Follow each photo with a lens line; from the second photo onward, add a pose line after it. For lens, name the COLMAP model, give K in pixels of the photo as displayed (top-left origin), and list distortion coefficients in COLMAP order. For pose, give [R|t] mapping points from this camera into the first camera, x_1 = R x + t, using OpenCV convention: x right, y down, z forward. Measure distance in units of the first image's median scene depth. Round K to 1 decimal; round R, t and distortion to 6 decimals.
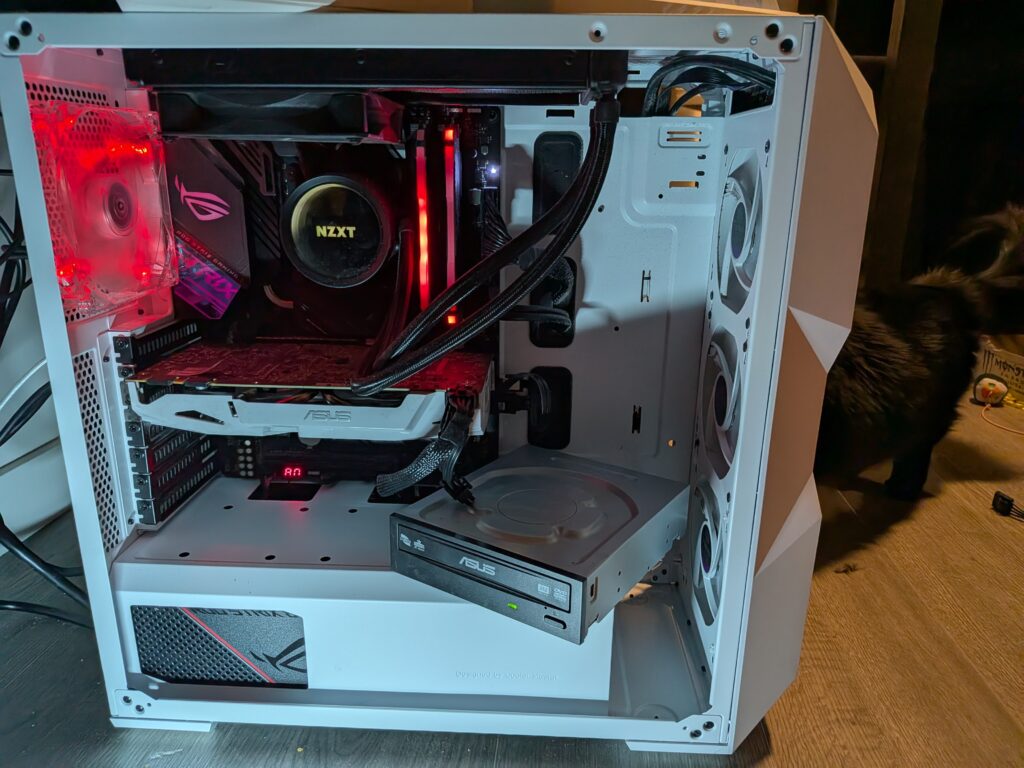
lens RADIAL K [[762.2, 0, 515.6], [0, 762.2, 390.6], [0, 0, 1]] dist [0.015726, -0.032711]
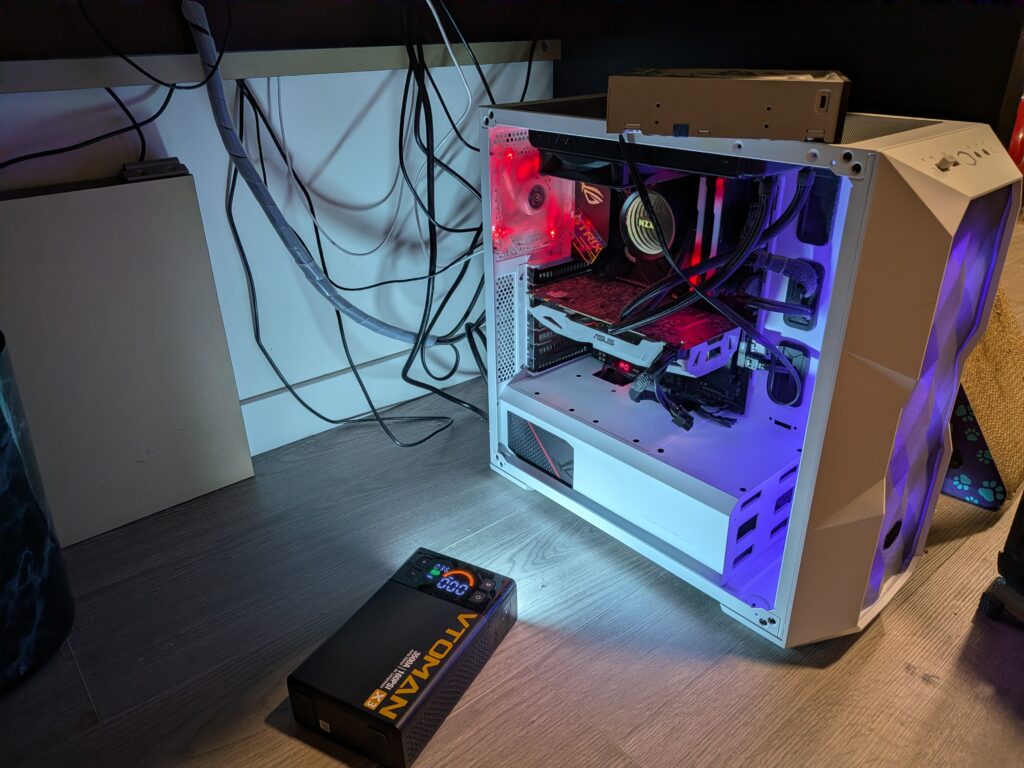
lens RADIAL K [[762.2, 0, 502.3], [0, 762.2, 384.0], [0, 0, 1]] dist [0.015726, -0.032711]
pose [[0.686440, 0.293476, -0.665336, 0.711079], [-0.185420, 0.955341, 0.230094, -0.208727], [0.703150, -0.034580, 0.710200, -0.332872]]
